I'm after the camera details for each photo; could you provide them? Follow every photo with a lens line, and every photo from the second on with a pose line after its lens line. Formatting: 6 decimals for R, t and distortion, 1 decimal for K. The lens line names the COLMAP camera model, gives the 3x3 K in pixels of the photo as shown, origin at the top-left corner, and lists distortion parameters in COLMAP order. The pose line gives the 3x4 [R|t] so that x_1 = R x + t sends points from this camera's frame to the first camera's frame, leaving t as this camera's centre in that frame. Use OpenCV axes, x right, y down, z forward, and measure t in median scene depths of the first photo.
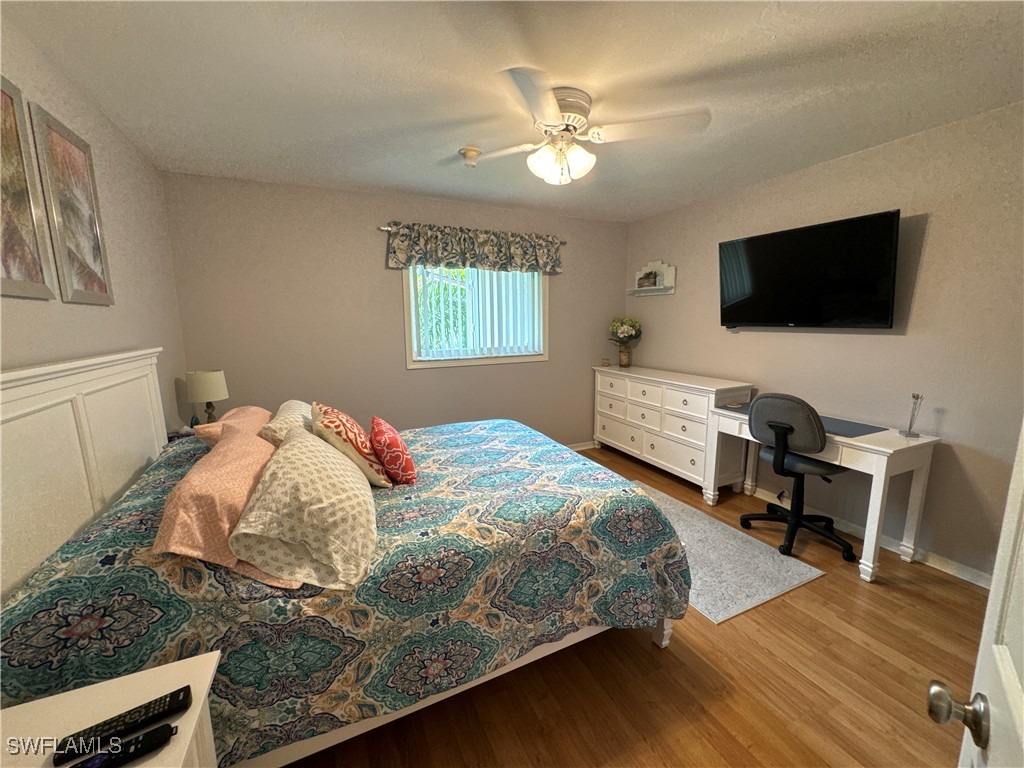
lens RADIAL K [[408.7, 0, 512.1], [0, 408.7, 384.9], [0, 0, 1]] dist [-0.003432, 0.000685]
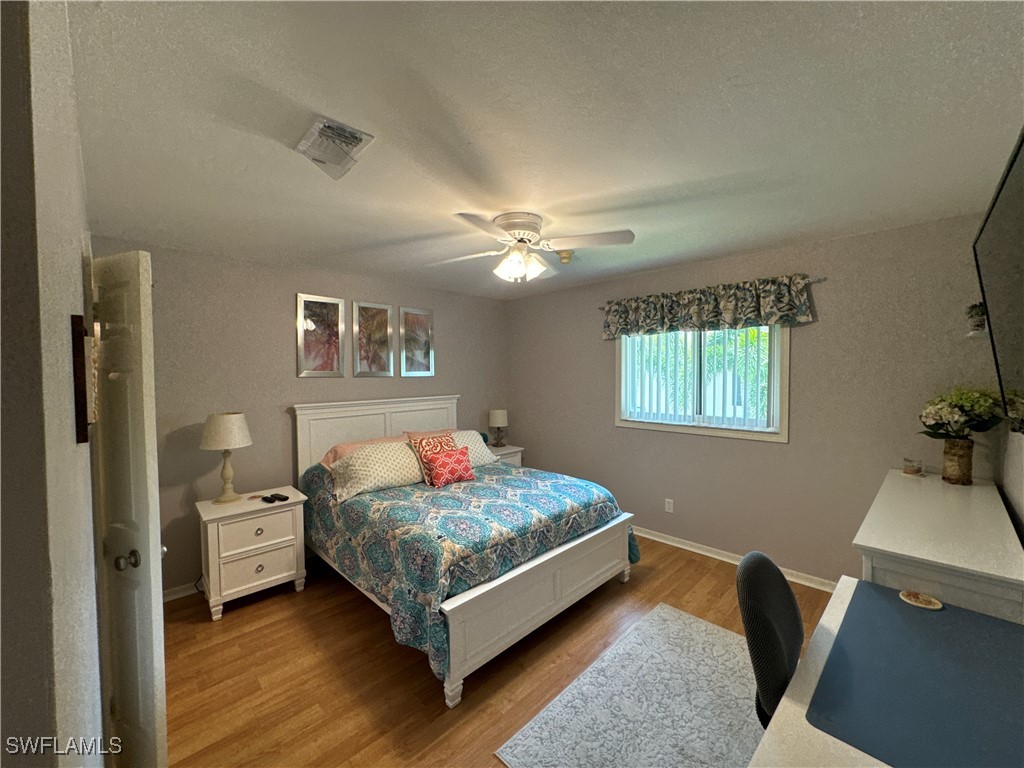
lens RADIAL K [[408.7, 0, 510.1], [0, 408.7, 382.9], [0, 0, 1]] dist [-0.003432, 0.000685]
pose [[0.326696, 0.036269, -0.944433, 0.911982], [-0.142200, 0.989775, -0.011180, -0.131650], [0.934371, 0.137951, 0.328513, 0.447107]]
